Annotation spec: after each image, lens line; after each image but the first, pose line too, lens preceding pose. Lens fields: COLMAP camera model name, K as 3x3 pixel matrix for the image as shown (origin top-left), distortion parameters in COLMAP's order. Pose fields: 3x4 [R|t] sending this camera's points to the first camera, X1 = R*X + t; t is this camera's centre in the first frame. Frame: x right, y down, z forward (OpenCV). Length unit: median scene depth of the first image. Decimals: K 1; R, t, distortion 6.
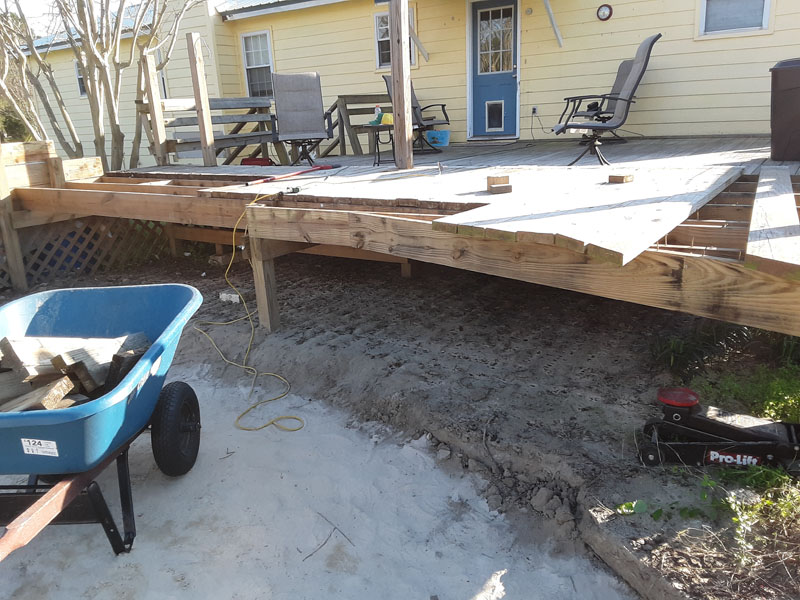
lens RADIAL K [[632.5, 0, 385.1], [0, 632.5, 296.9], [0, 0, 1]] dist [0.125476, -0.199758]
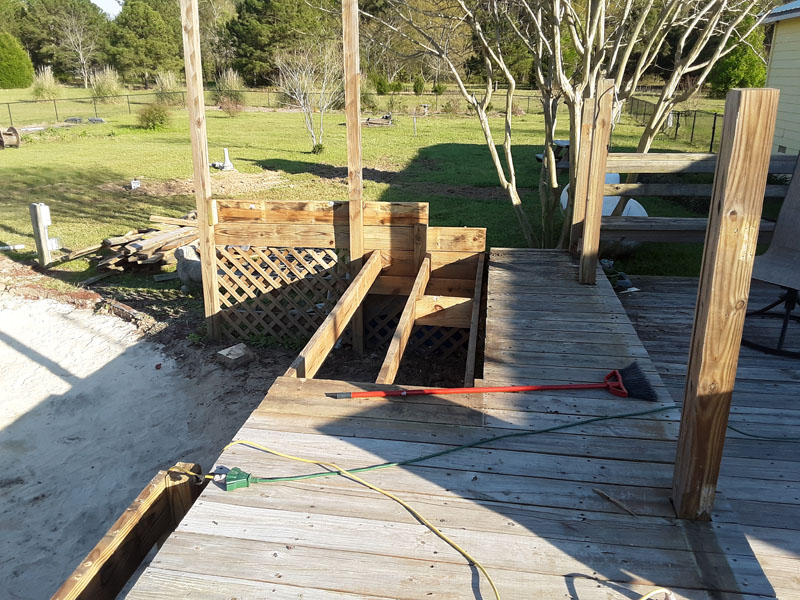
lens RADIAL K [[632.5, 0, 385.1], [0, 632.5, 296.9], [0, 0, 1]] dist [0.125476, -0.199758]
pose [[0.408713, 0.344963, -0.844958, 0.196243], [-0.267499, 0.930435, 0.250468, -0.304045], [0.872581, 0.123656, 0.472559, 0.537953]]
